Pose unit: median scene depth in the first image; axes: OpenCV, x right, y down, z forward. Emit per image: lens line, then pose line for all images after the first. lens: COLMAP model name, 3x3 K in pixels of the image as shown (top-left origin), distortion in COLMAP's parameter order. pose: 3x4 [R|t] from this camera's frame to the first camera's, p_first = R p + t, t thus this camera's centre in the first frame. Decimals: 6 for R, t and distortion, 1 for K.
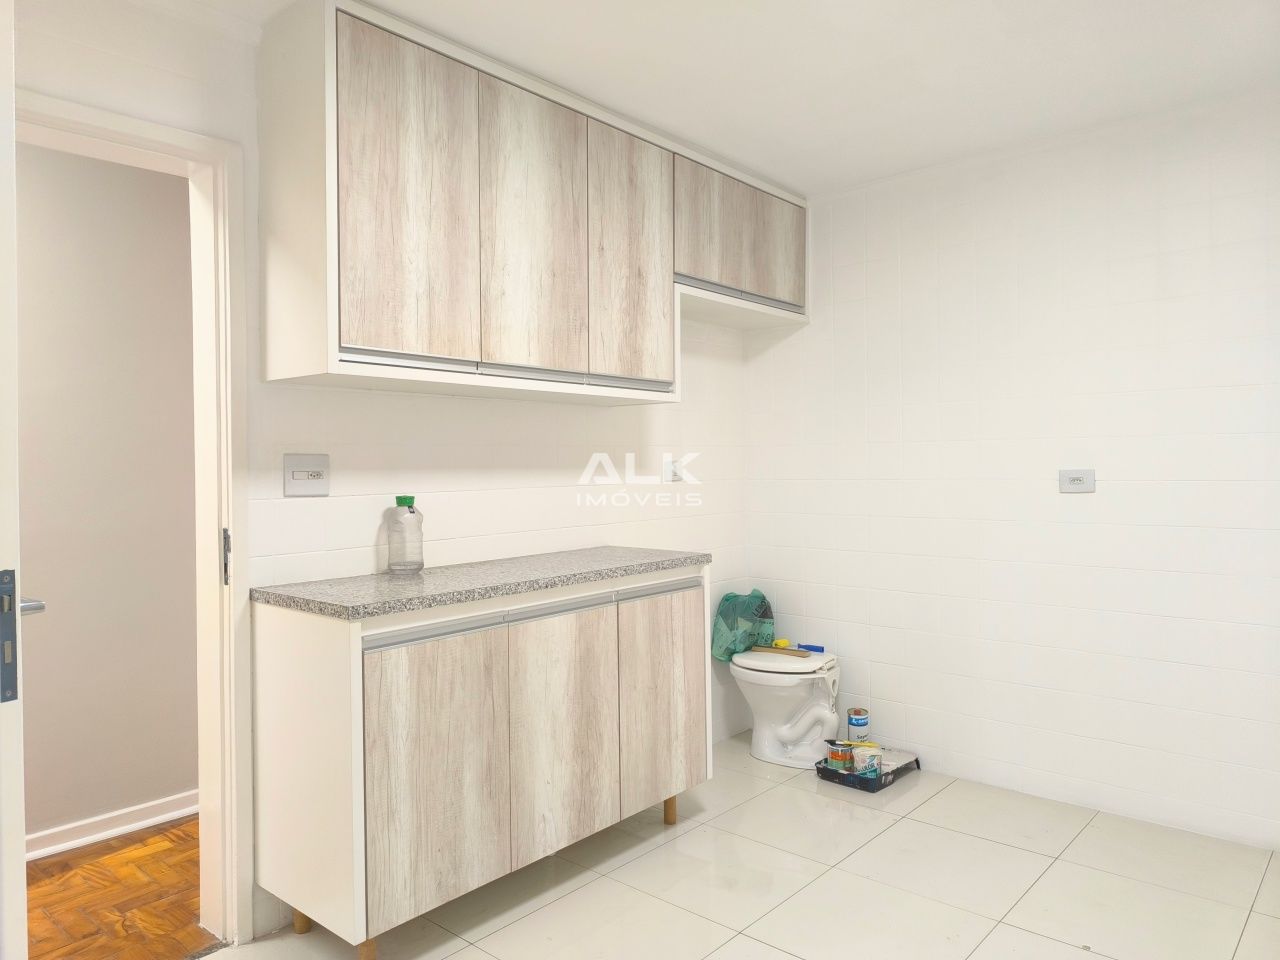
lens RADIAL K [[879.1, 0, 641.4], [0, 879.1, 484.9], [0, 0, 1]] dist [0.052864, -0.040515]
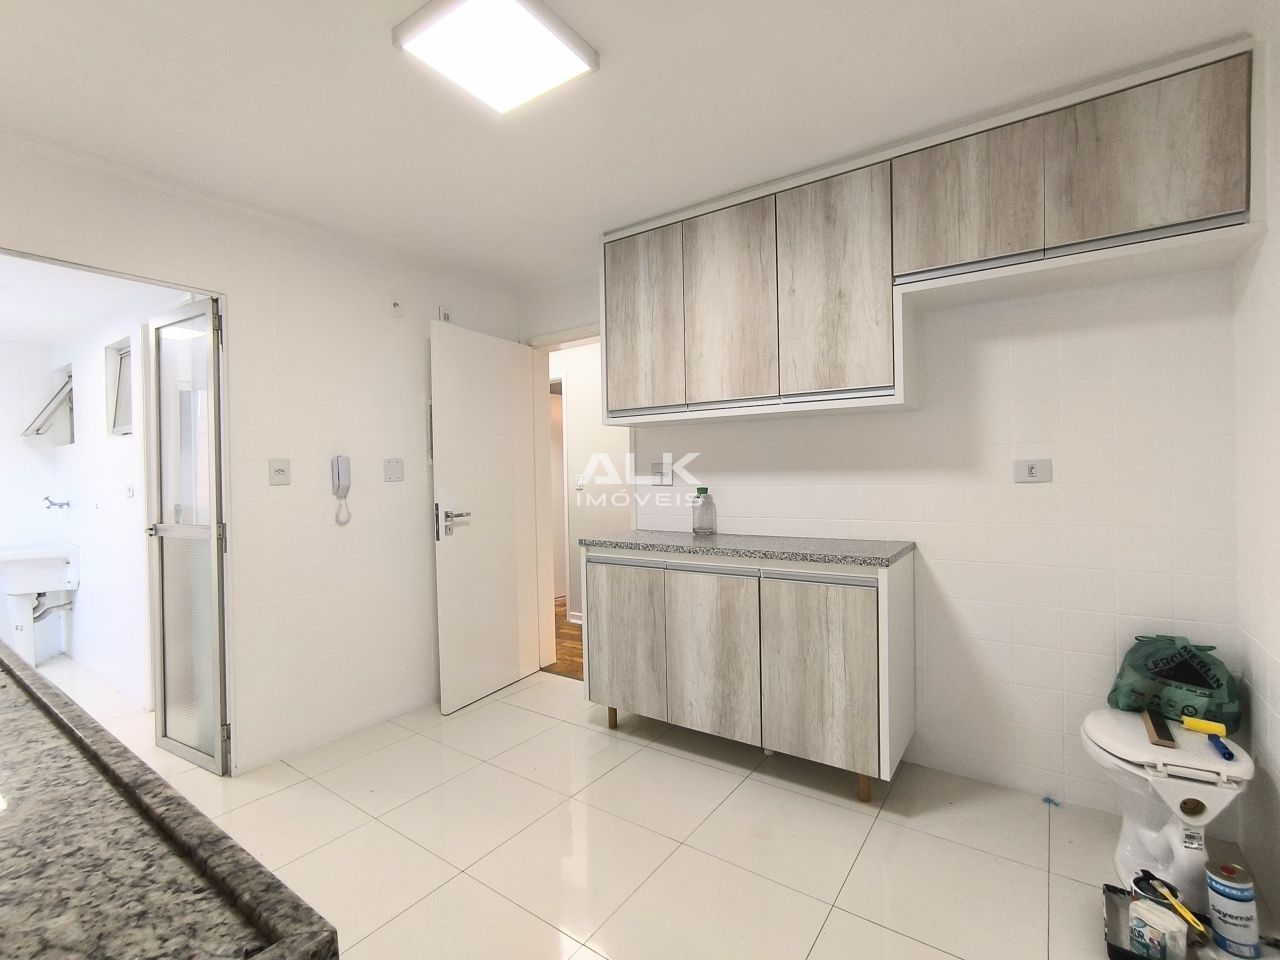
lens RADIAL K [[591.4, 0, 641.5], [0, 591.4, 478.5], [0, 0, 1]] dist [-0.027653, 0.019448]
pose [[0.104294, 0.030444, -0.994080, 0.840068], [0.002668, 0.999519, 0.030890, -0.037652], [0.994543, -0.005874, 0.104163, 0.787789]]
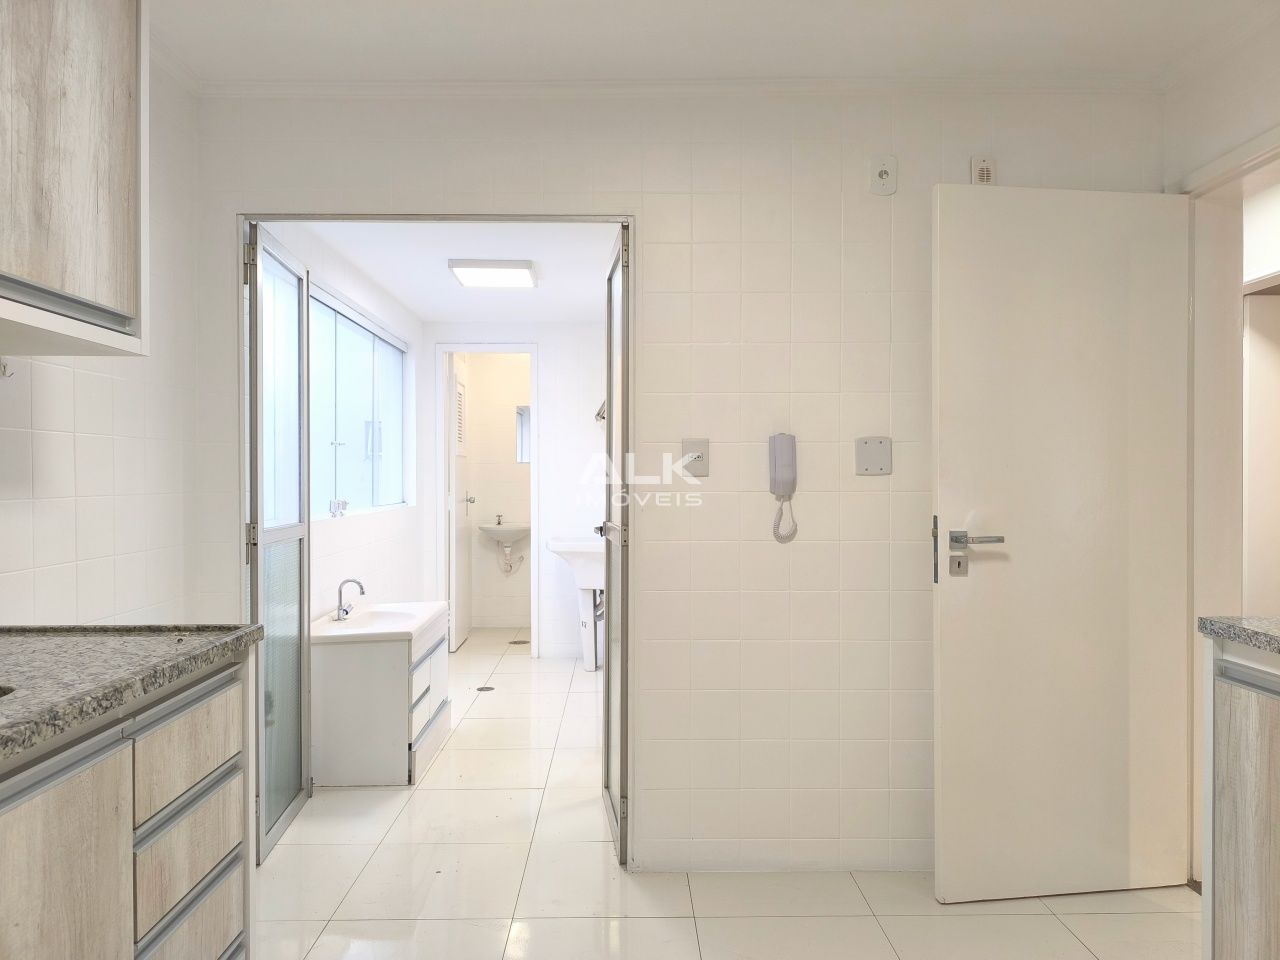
lens RADIAL K [[879.1, 0, 641.4], [0, 879.1, 484.9], [0, 0, 1]] dist [0.052864, -0.040515]
pose [[-0.732152, 0.029635, -0.680496, 0.537302], [0.008088, 0.999361, 0.034818, -0.023856], [0.681093, 0.019988, -0.731924, 1.000002]]
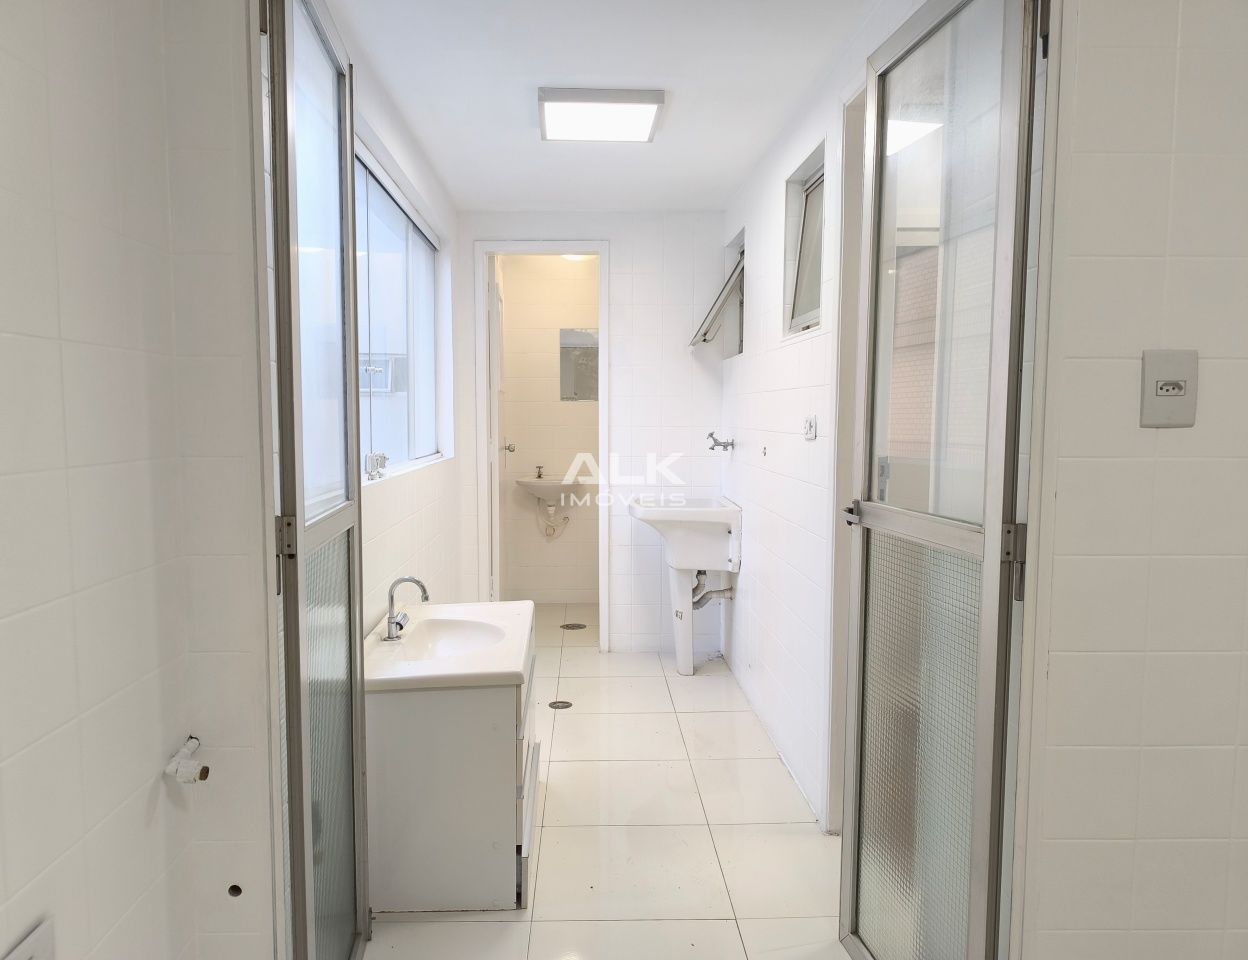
lens RADIAL K [[877.5, 0, 605.2], [0, 877.5, 485.0], [0, 0, 1]] dist [0.023534, -0.001840]
pose [[-0.730722, 0.075038, -0.678539, 0.379165], [0.005177, 0.994521, 0.104407, -0.019091], [0.682656, 0.072780, -0.727107, 0.430697]]
